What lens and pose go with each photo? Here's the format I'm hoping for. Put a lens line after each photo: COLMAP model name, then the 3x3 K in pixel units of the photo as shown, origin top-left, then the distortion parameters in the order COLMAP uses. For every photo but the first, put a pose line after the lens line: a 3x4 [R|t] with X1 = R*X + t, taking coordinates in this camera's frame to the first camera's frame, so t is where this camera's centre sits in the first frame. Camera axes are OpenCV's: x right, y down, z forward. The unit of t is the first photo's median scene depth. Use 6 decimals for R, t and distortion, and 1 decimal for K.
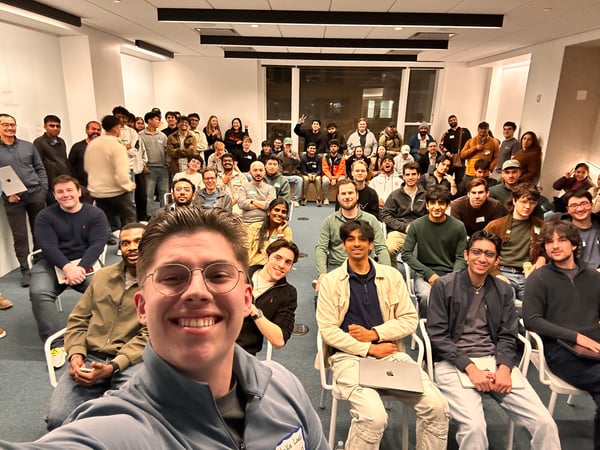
lens RADIAL K [[422.4, 0, 301.4], [0, 422.4, 229.6], [0, 0, 1]] dist [-0.009003, 0.011856]
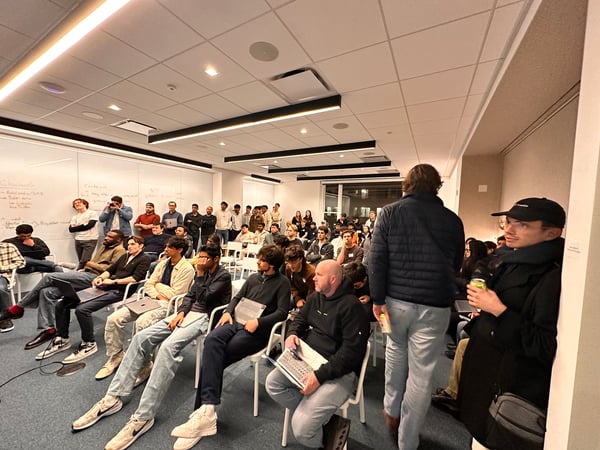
lens RADIAL K [[240.7, 0, 296.2], [0, 240.7, 227.1], [0, 0, 1]] dist [-0.008439, 0.001822]
pose [[0.881188, 0.037360, -0.471287, 0.325609], [-0.142645, 0.971424, -0.189703, 0.021807], [0.450733, 0.234390, 0.861337, 0.060868]]
